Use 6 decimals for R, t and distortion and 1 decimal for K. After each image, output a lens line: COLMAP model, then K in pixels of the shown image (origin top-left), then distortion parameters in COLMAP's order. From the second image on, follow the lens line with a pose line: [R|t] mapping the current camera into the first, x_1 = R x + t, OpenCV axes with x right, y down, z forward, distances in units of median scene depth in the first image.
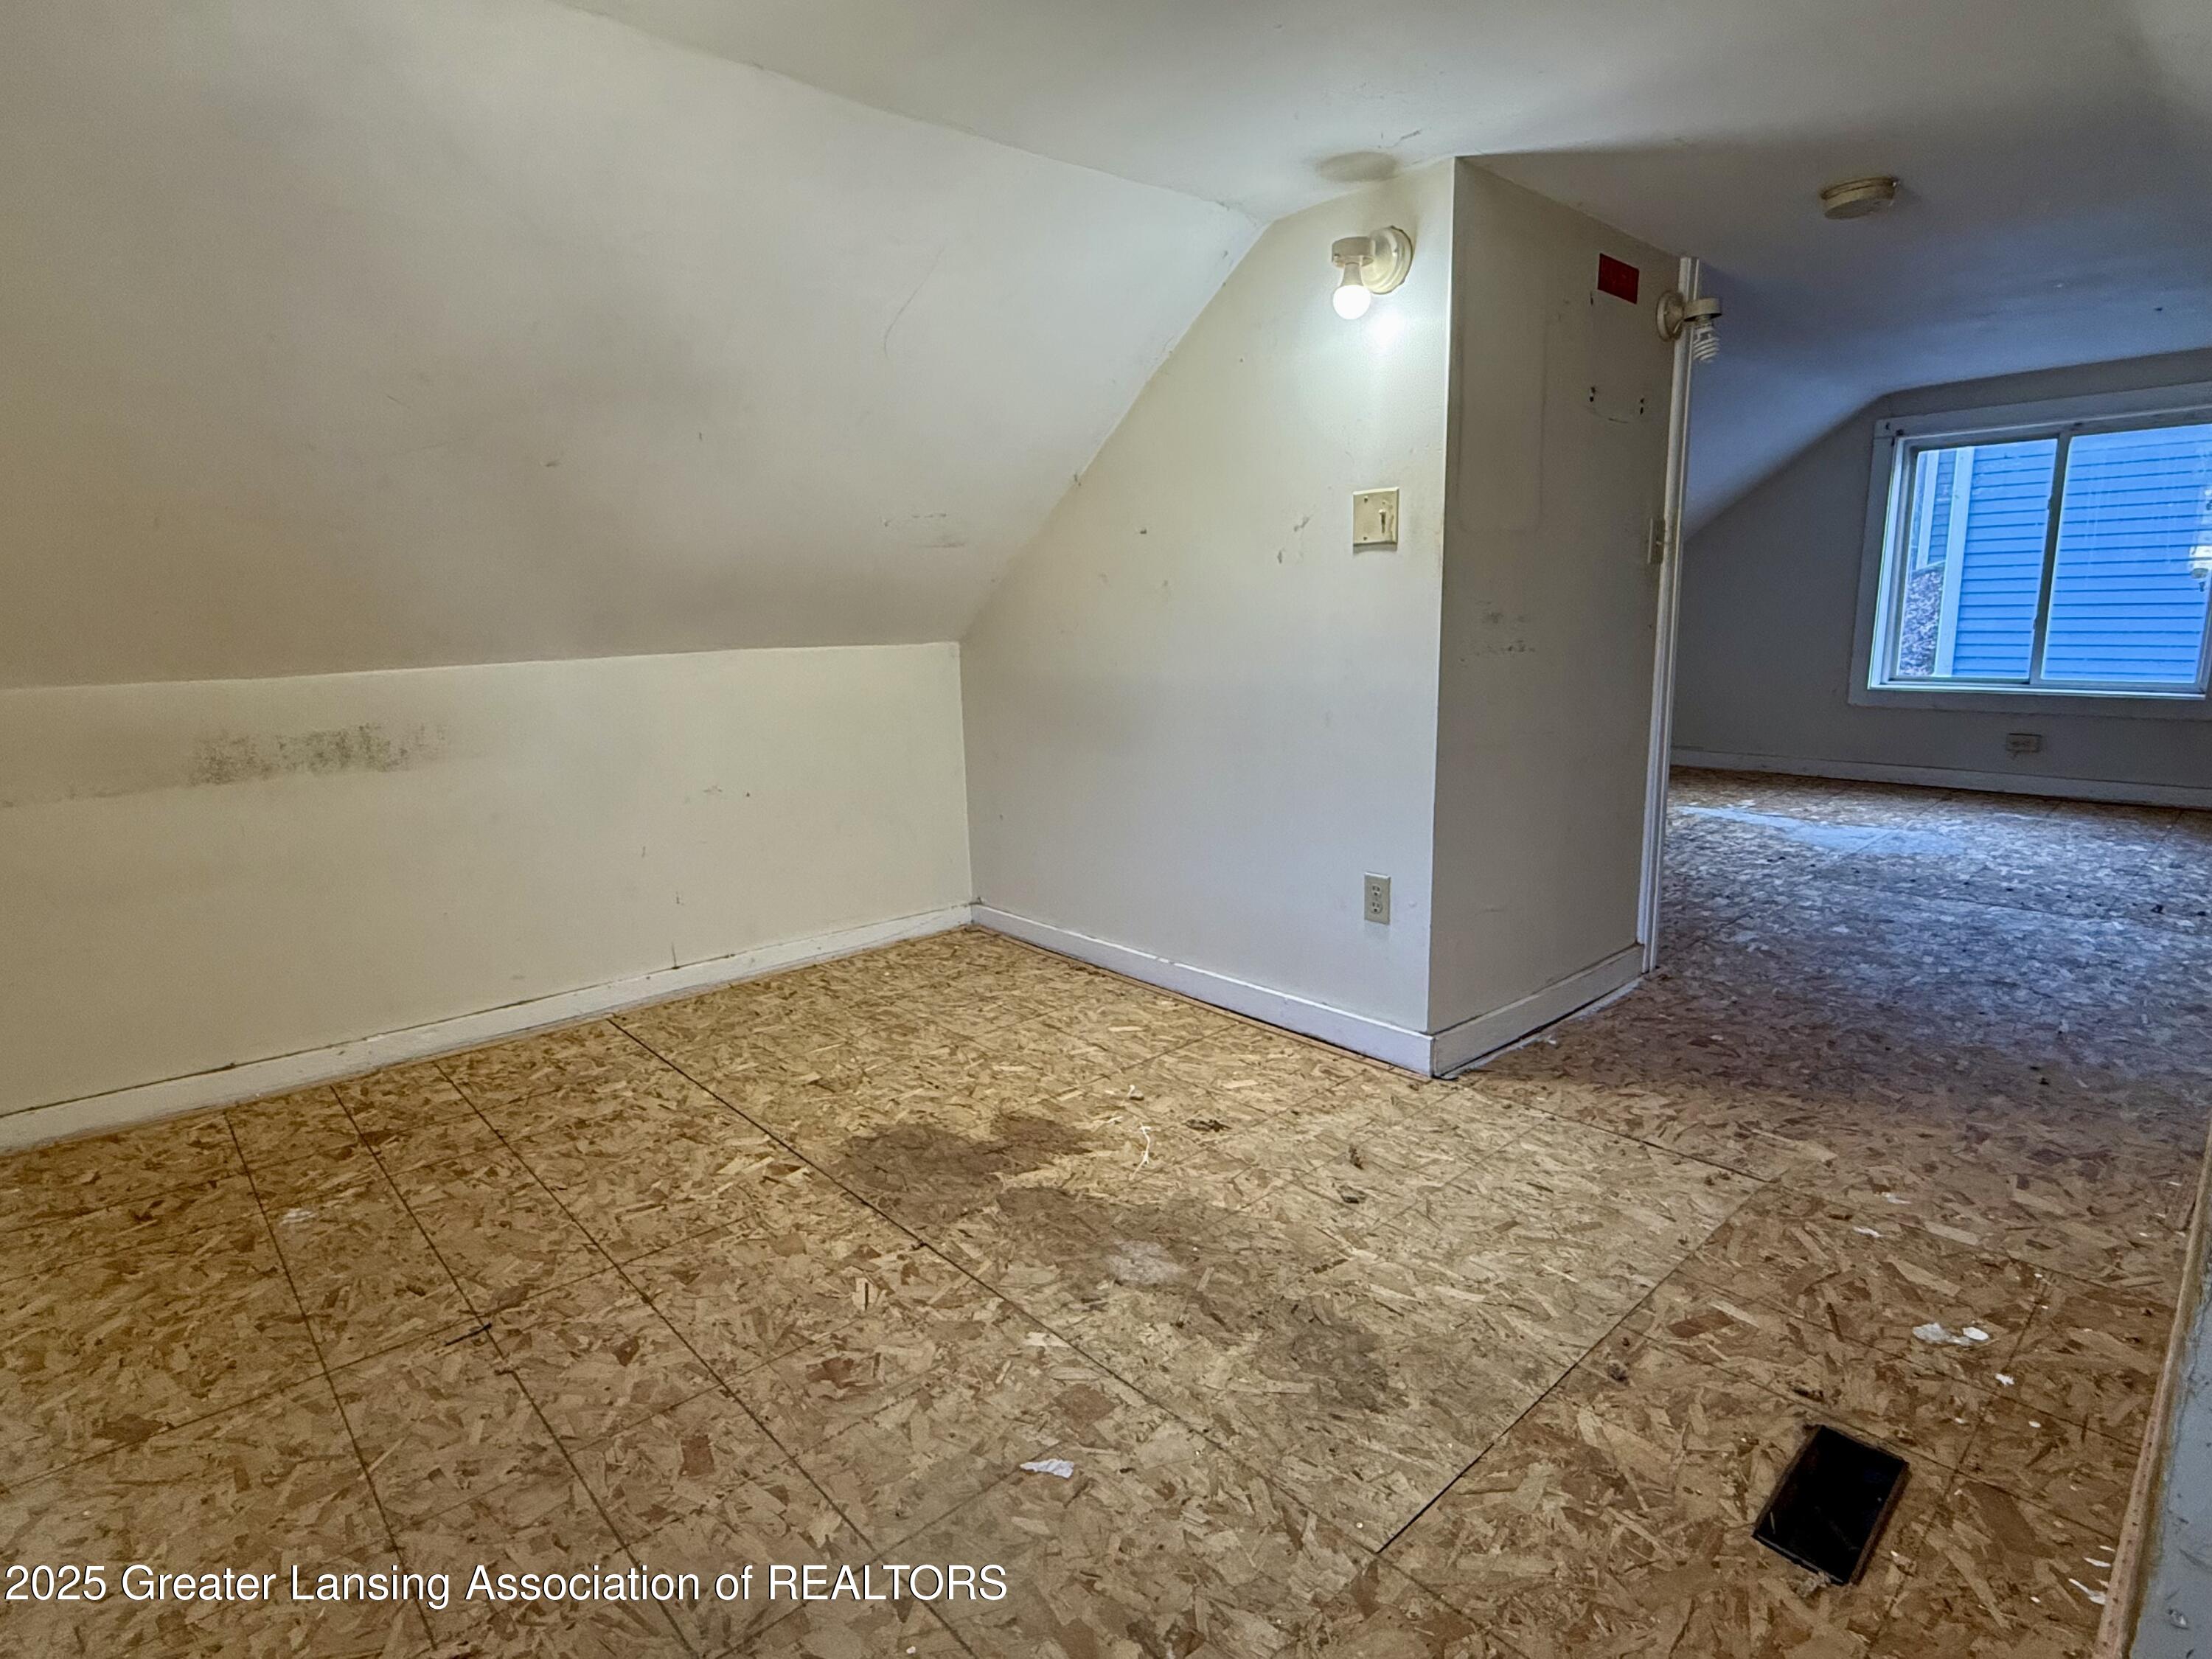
lens RADIAL K [[1160.4, 0, 1097.7], [0, 1160.4, 823.3], [0, 0, 1]] dist [-0.003641, 0.000463]
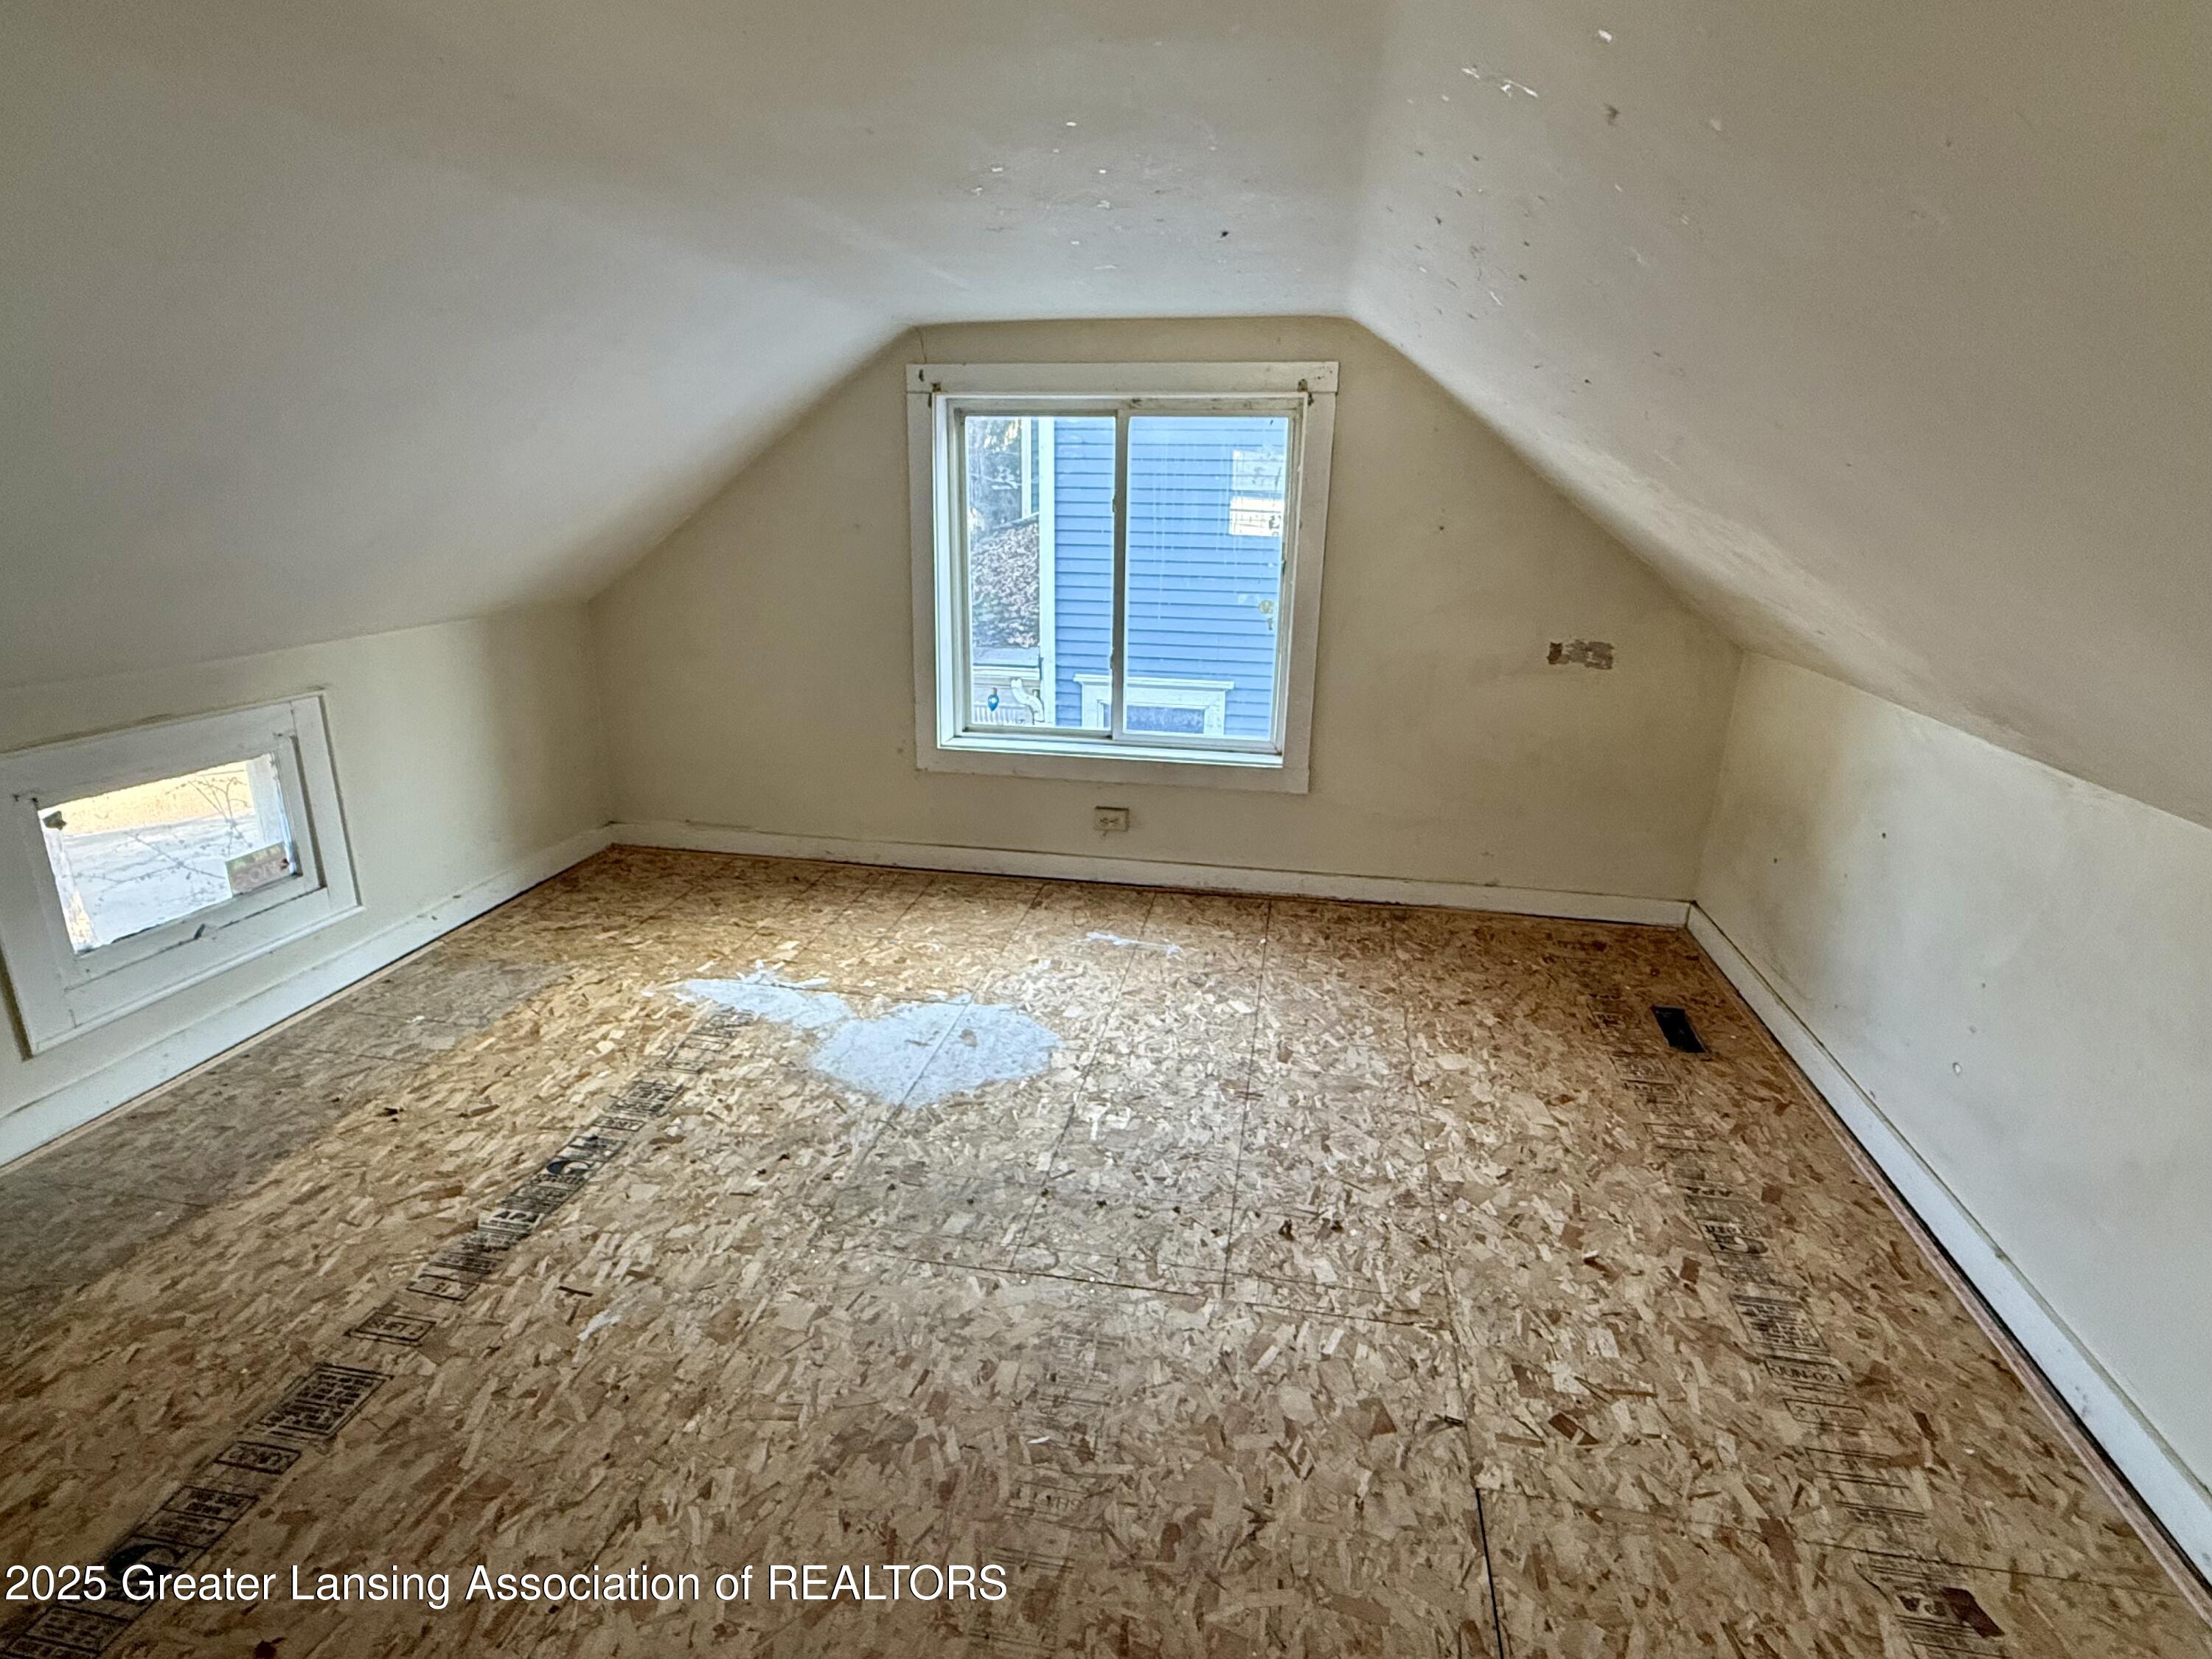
lens RADIAL K [[1160.4, 0, 1102.5], [0, 1160.4, 835.9], [0, 0, 1]] dist [-0.003641, 0.000463]
pose [[0.789494, -0.129534, 0.599933, 0.318140], [0.081426, 0.990940, 0.106804, -0.136396], [-0.608333, -0.035471, 0.792889, 0.377737]]
